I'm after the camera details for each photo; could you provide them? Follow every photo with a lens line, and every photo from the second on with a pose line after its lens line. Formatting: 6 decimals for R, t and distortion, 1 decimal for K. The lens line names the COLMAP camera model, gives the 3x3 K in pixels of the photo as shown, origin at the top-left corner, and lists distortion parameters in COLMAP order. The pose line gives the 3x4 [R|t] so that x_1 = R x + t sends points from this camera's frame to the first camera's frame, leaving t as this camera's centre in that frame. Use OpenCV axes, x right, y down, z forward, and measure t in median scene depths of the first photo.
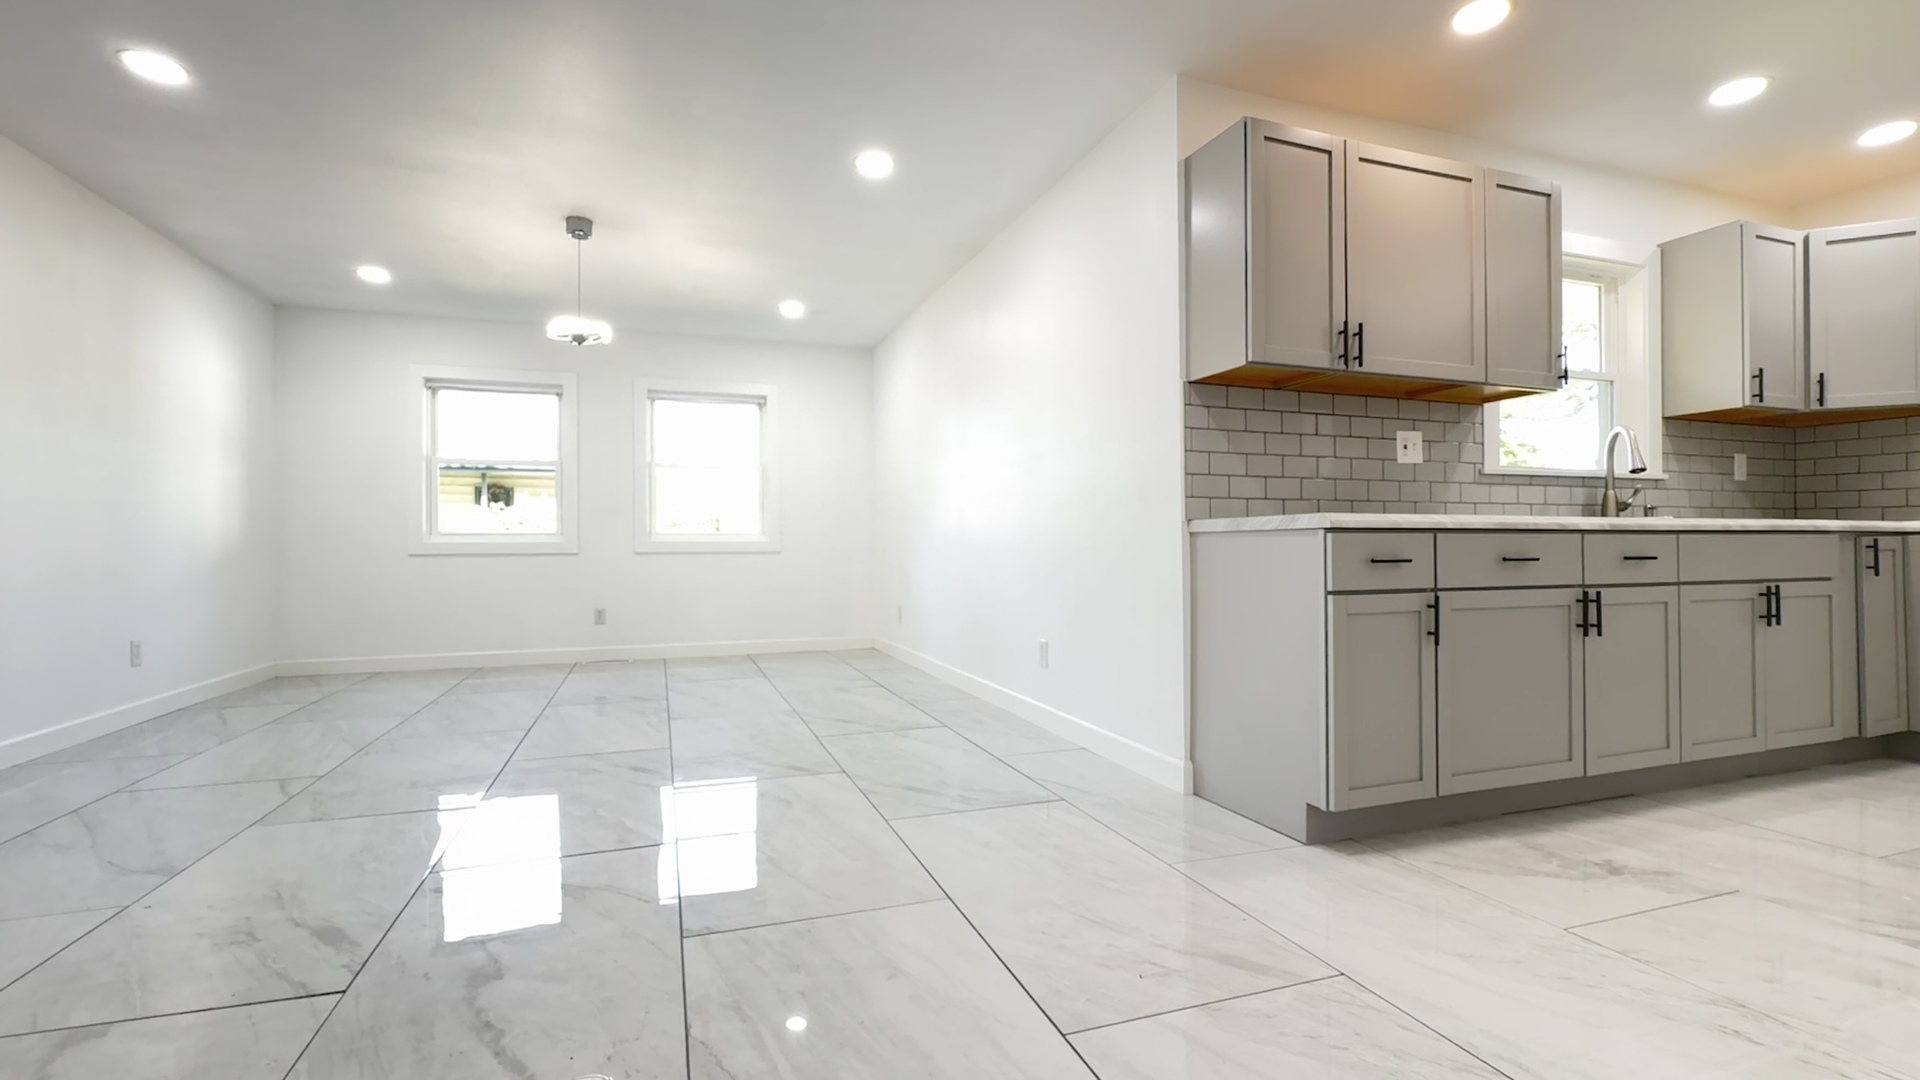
lens RADIAL K [[832.1, 0, 960.1], [0, 832.1, 541.9], [0, 0, 1]] dist [0.002967, 0.000158]
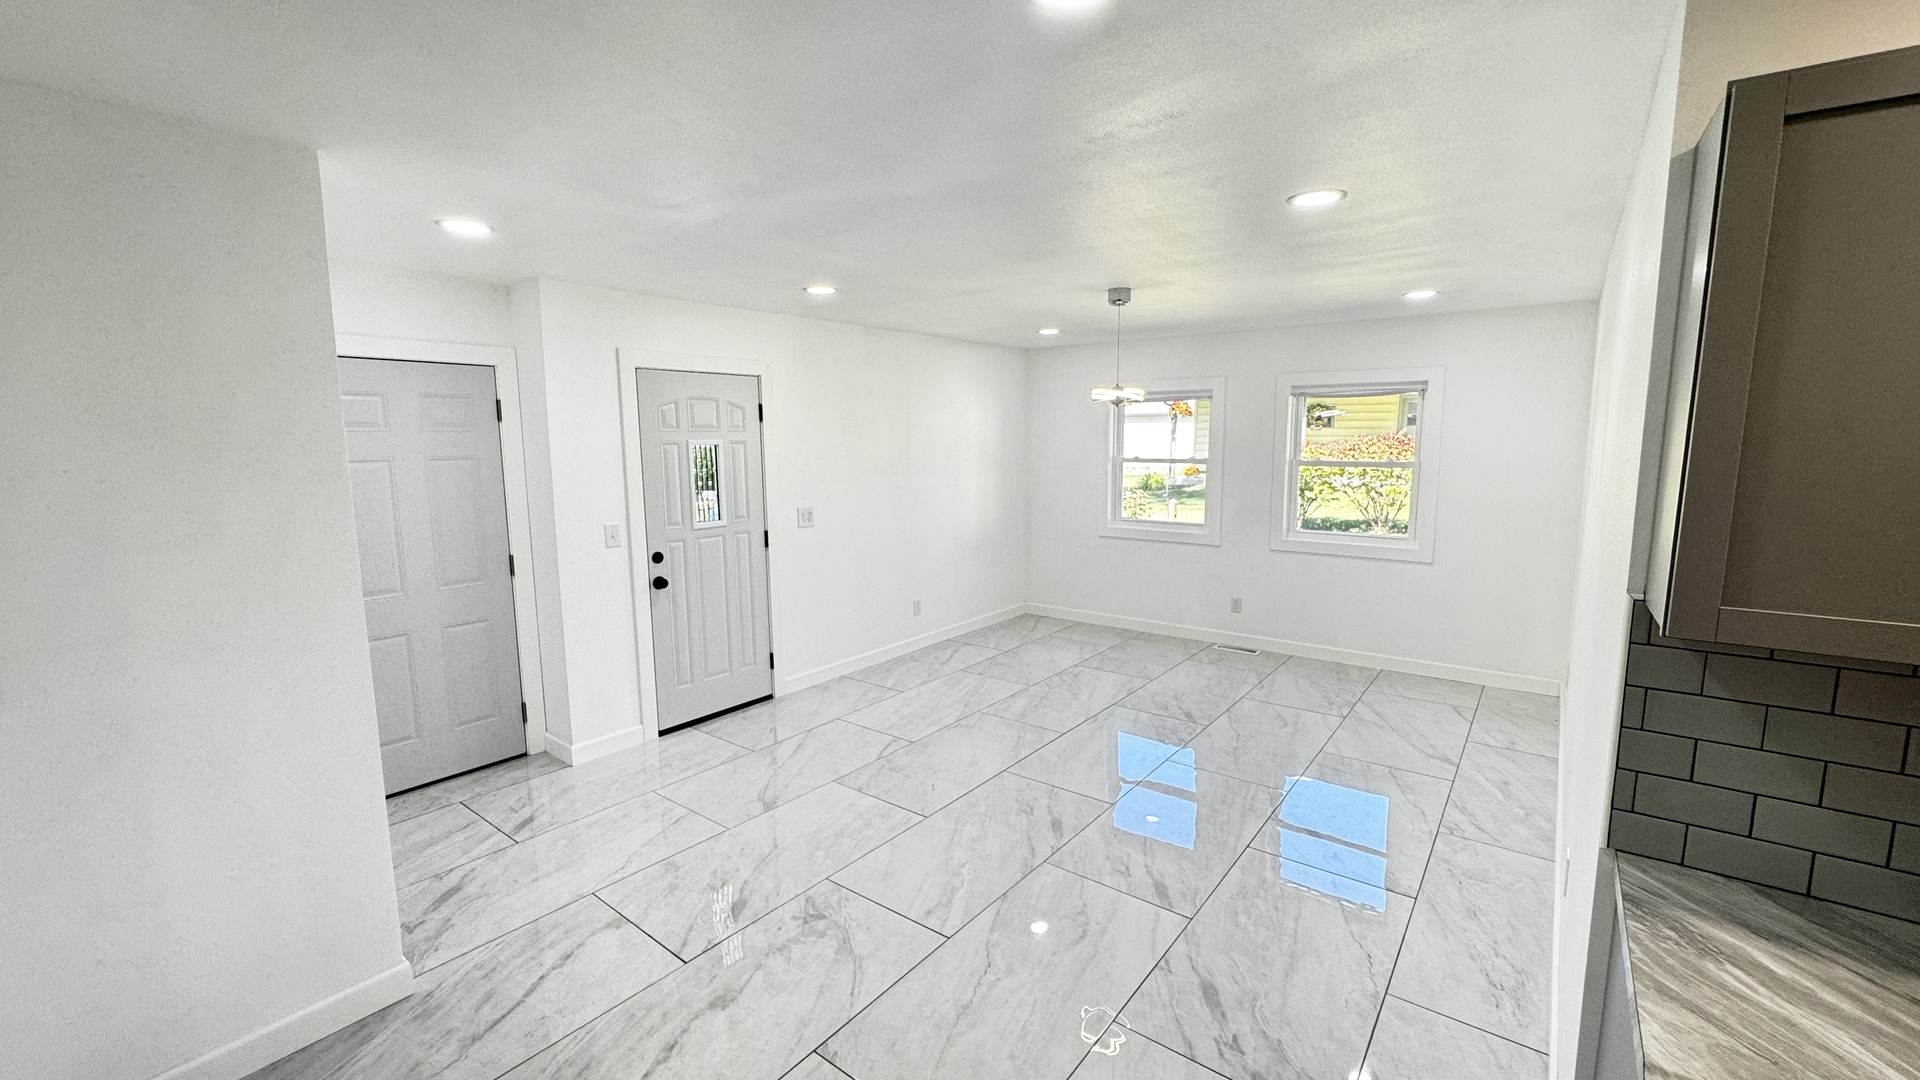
lens RADIAL K [[780.7, 0, 963.8], [0, 780.7, 540.8], [0, 0, 1]] dist [0.011380, 0.000240]
pose [[0.544597, 0.116494, -0.830568, 0.198947], [0.004023, 0.989932, 0.141484, -0.134175], [0.838688, -0.080393, 0.538645, 0.167427]]
